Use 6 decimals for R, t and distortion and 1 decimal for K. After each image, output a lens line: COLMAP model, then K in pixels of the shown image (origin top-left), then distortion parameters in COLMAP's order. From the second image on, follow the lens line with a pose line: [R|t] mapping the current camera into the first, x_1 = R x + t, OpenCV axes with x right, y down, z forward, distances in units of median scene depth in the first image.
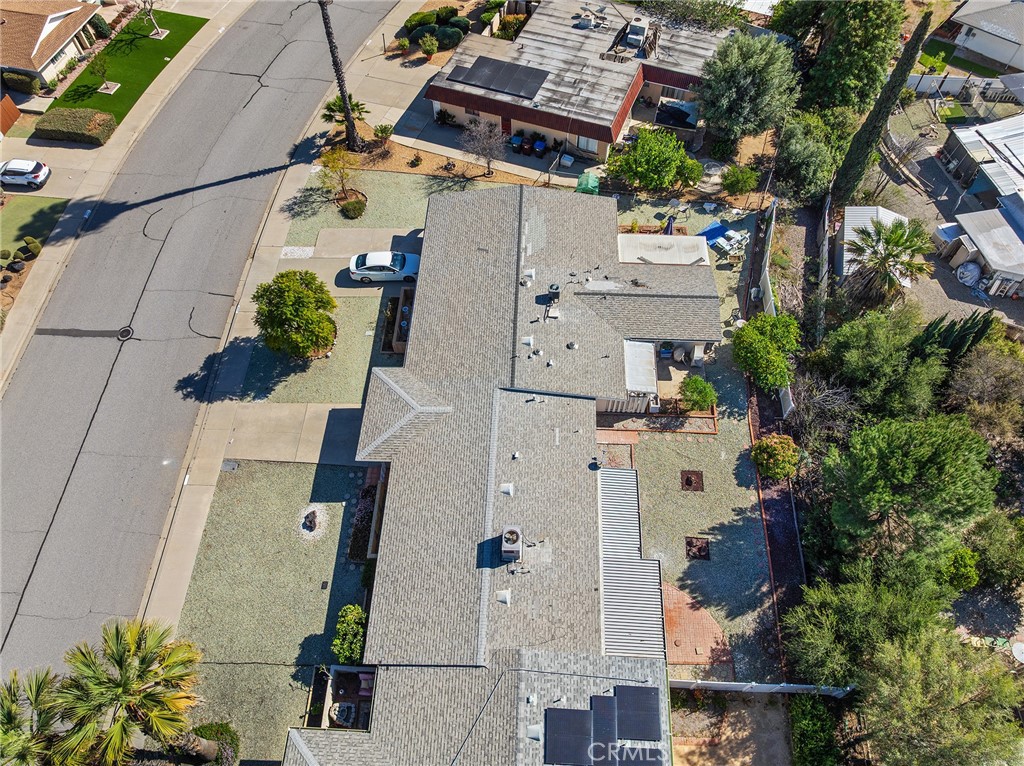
lens RADIAL K [[719.8, 0, 514.4], [0, 719.8, 381.5], [0, 0, 1]] dist [-0.038663, 0.001191]
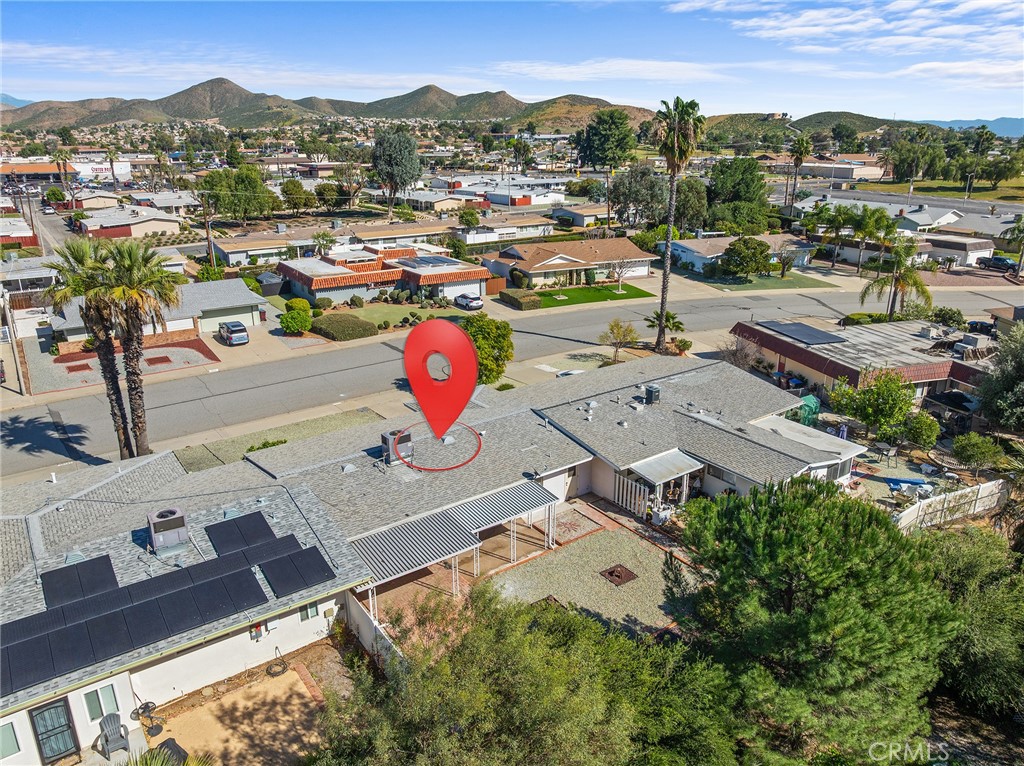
lens RADIAL K [[719.8, 0, 514.4], [0, 719.8, 381.5], [0, 0, 1]] dist [-0.038663, 0.001191]
pose [[0.622299, 0.262912, -0.737307, 0.662184], [-0.665749, 0.673193, -0.321853, 0.307611], [0.411731, 0.691150, 0.593961, 0.333054]]
